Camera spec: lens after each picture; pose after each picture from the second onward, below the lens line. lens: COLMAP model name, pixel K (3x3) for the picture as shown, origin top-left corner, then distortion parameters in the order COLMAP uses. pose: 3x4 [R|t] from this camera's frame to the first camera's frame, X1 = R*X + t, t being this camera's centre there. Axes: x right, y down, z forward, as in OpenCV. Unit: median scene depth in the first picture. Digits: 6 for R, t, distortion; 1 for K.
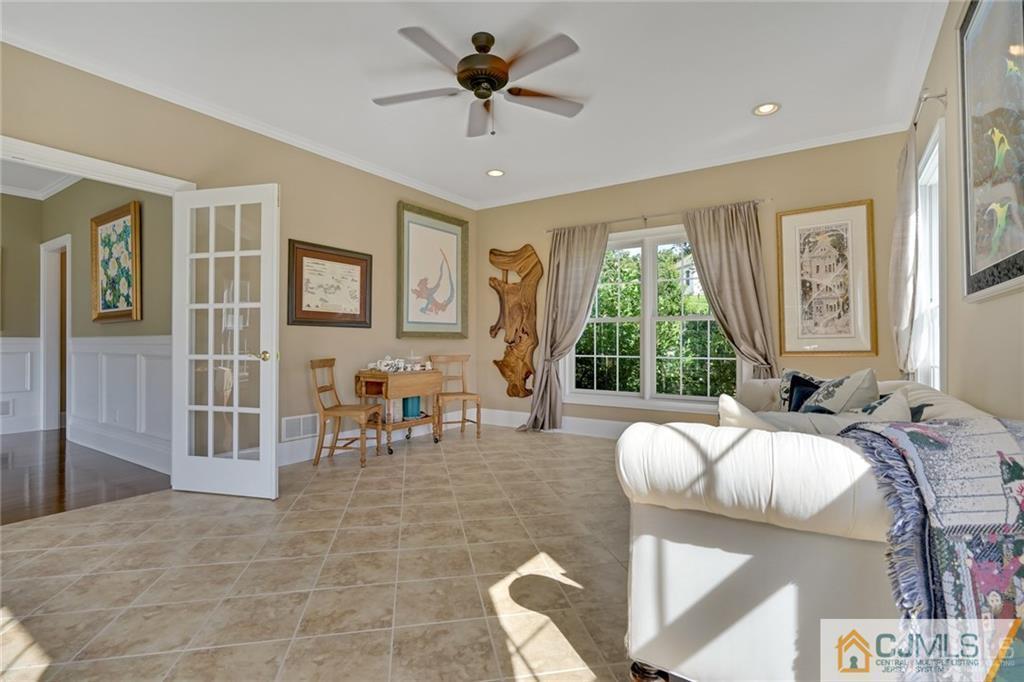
lens RADIAL K [[491.5, 0, 512.8], [0, 491.5, 340.7], [0, 0, 1]] dist [0.000329, -0.000522]
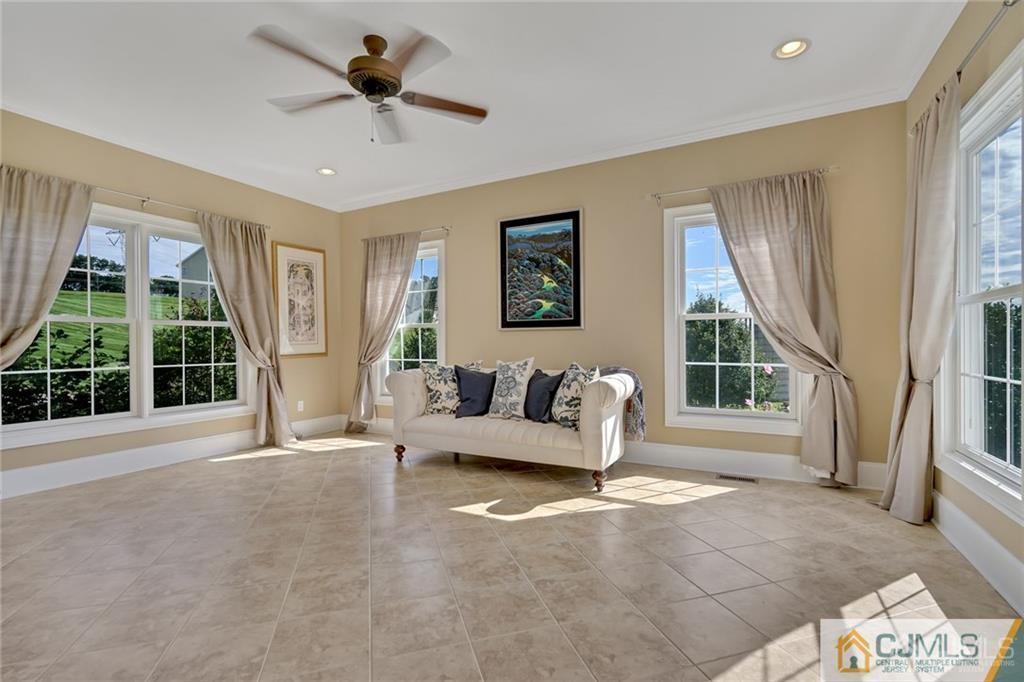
lens RADIAL K [[465.9, 0, 510.6], [0, 465.9, 344.0], [0, 0, 1]] dist [0.004322, -0.000112]
pose [[-0.094807, 0.001255, 0.995495, -0.938252], [0.000279, 0.999999, -0.001234, -0.005866], [-0.995496, 0.000160, -0.094807, 0.751826]]
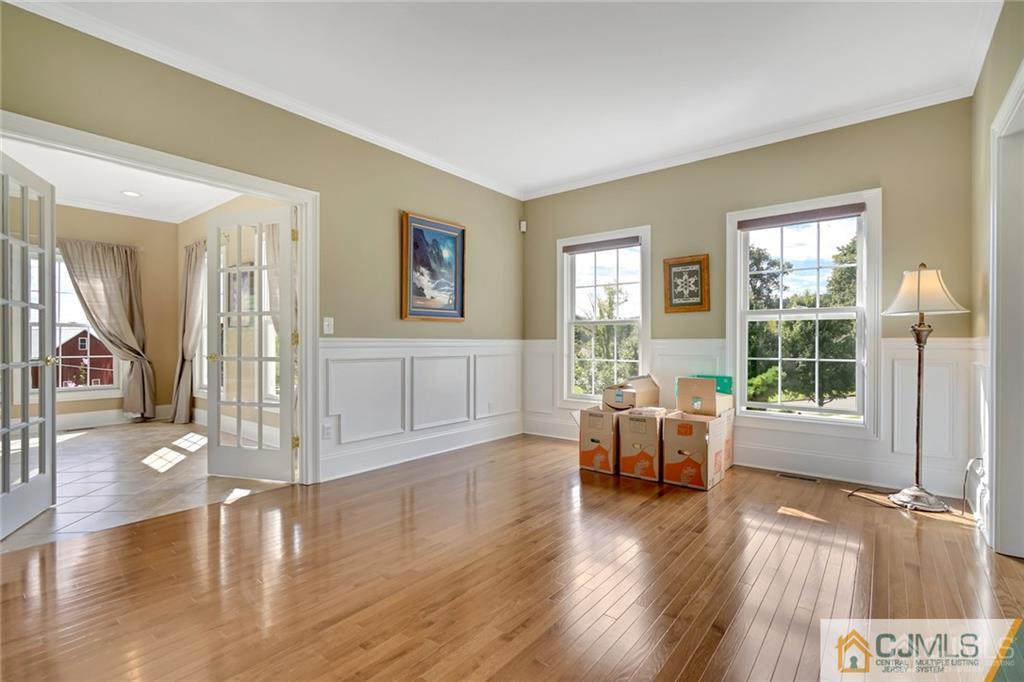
lens RADIAL K [[465.9, 0, 509.9], [0, 465.9, 342.5], [0, 0, 1]] dist [0.004322, -0.000112]
pose [[-0.994796, 0.000154, 0.101885, -1.808017], [-0.000024, 0.999998, -0.001739, -0.008657], [-0.101885, -0.001733, -0.994795, 1.876797]]
